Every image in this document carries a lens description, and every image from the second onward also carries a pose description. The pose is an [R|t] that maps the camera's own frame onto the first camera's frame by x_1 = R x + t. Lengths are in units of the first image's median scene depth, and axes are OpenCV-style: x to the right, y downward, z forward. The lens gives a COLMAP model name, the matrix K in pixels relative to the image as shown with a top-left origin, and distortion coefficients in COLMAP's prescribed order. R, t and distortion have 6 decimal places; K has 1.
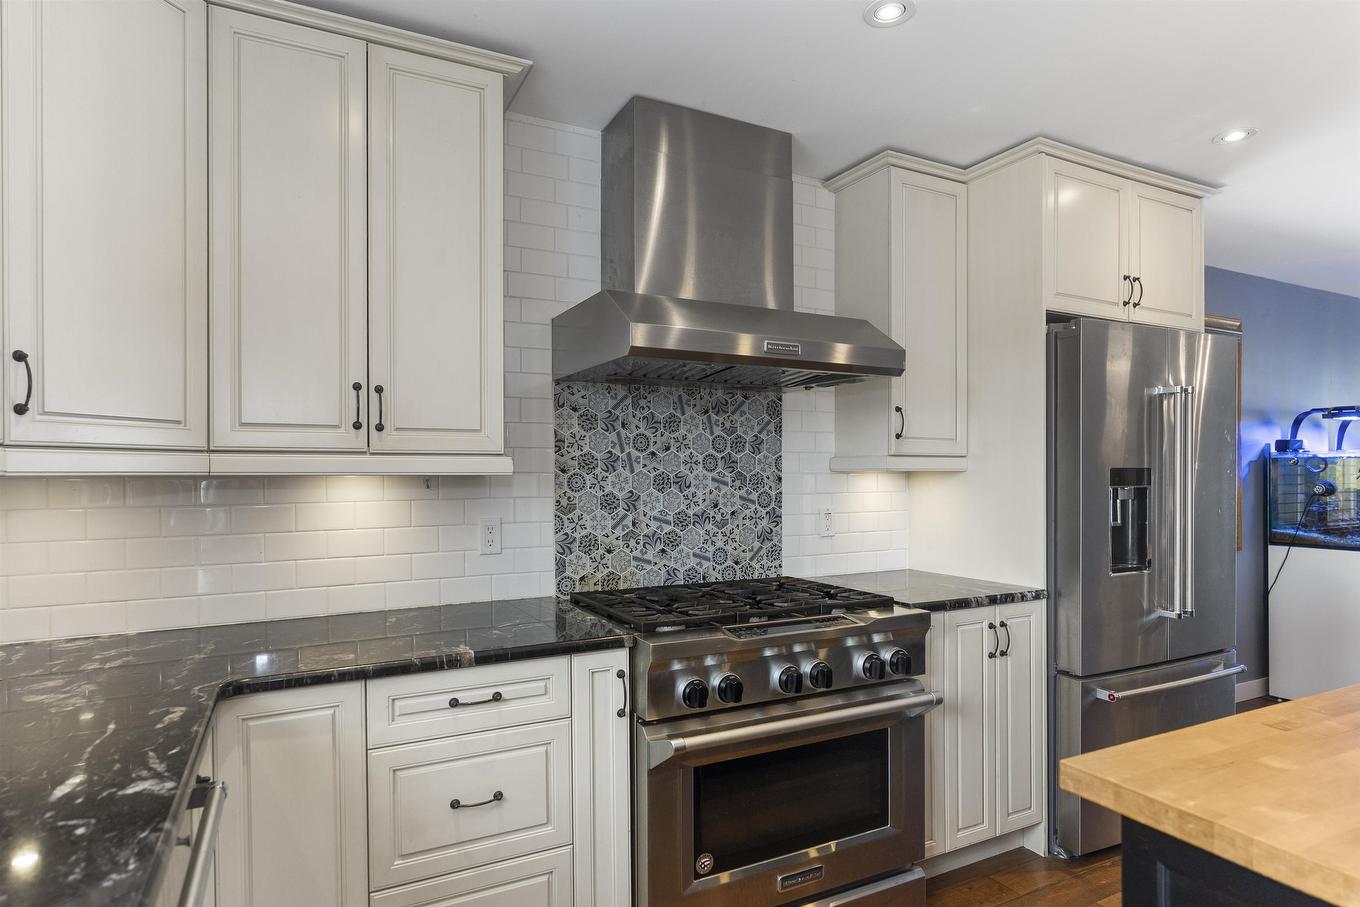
lens RADIAL K [[758.2, 0, 672.1], [0, 758.2, 478.1], [0, 0, 1]] dist [-0.009406, -0.000275]
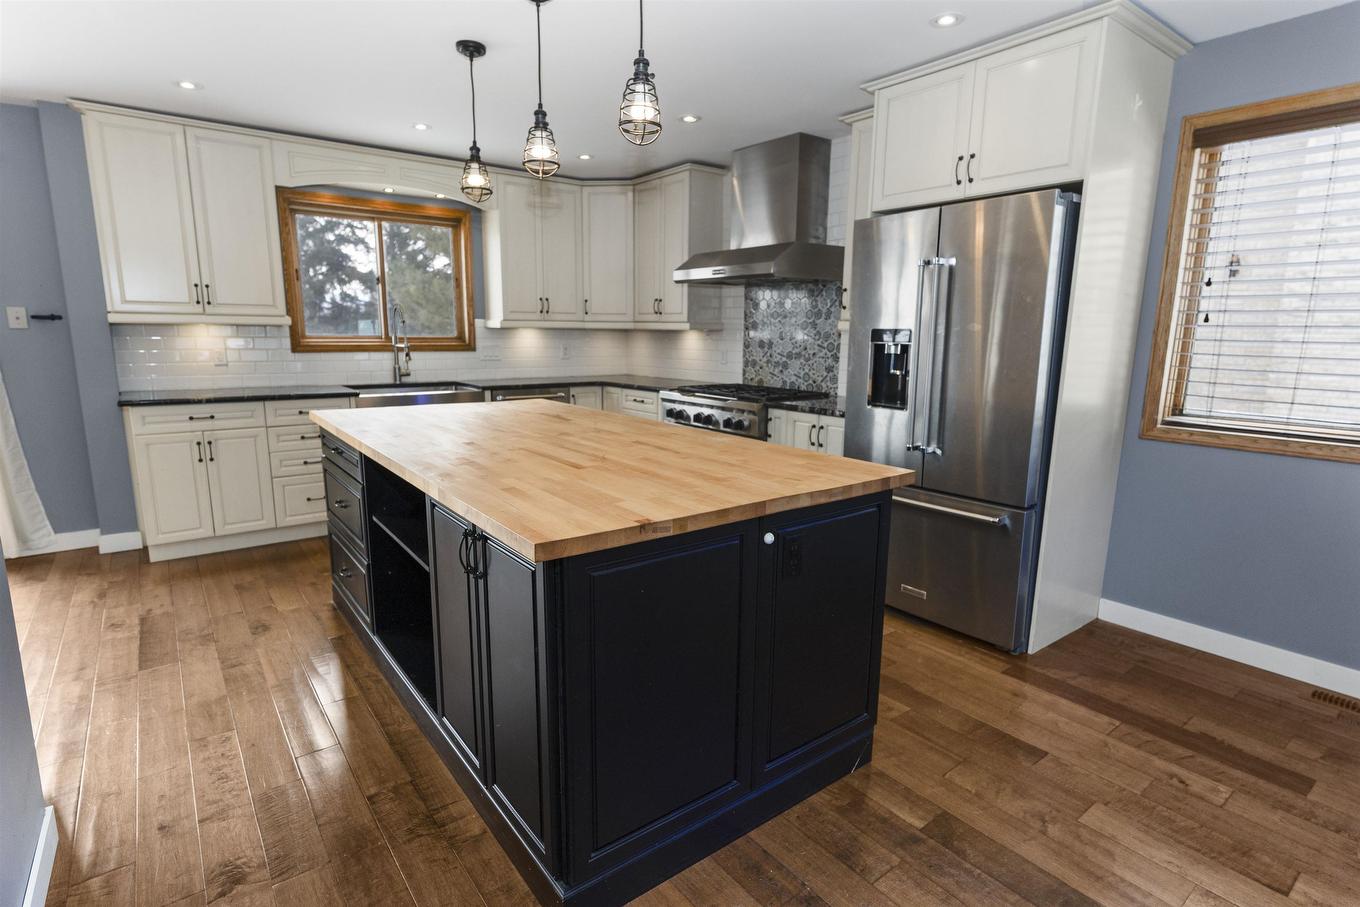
lens RADIAL K [[683.4, 0, 677.2], [0, 683.4, 455.4], [0, 0, 1]] dist [0.000402, -0.000533]
pose [[0.180988, 0.186256, -0.965687, 1.764512], [-0.014682, 0.982305, 0.186710, -0.015909], [0.983376, -0.019614, 0.180521, 0.425920]]
